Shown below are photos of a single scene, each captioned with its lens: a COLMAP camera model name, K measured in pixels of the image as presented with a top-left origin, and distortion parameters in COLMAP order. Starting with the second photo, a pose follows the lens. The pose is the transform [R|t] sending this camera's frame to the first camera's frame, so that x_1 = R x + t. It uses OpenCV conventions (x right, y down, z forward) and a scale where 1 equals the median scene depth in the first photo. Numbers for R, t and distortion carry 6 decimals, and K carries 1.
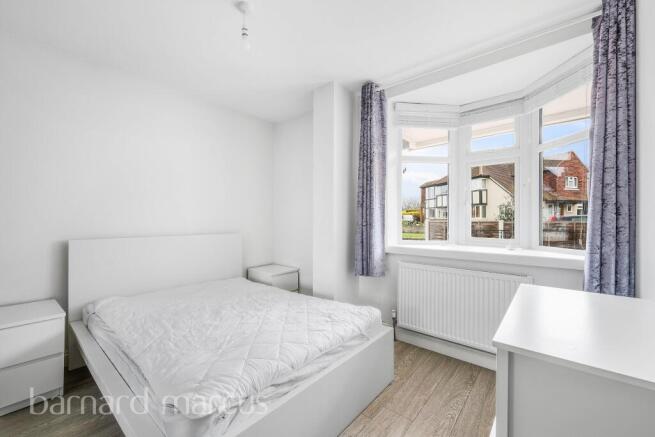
lens RADIAL K [[271.9, 0, 327.5], [0, 271.9, 218.5], [0, 0, 1]] dist [0.000253, 0.000009]
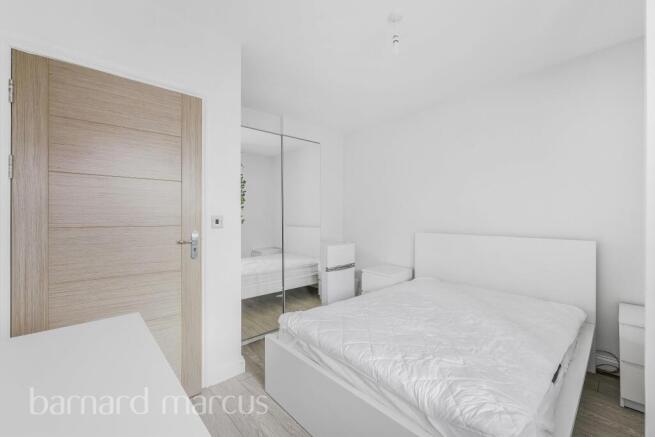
lens RADIAL K [[271.9, 0, 327.5], [0, 271.9, 218.5], [0, 0, 1]] dist [0.000253, 0.000009]
pose [[-0.147333, 0.000700, -0.989087, 0.886108], [-0.000197, 1.000000, 0.000737, 0.006052], [0.989087, 0.000303, -0.147333, 1.056686]]
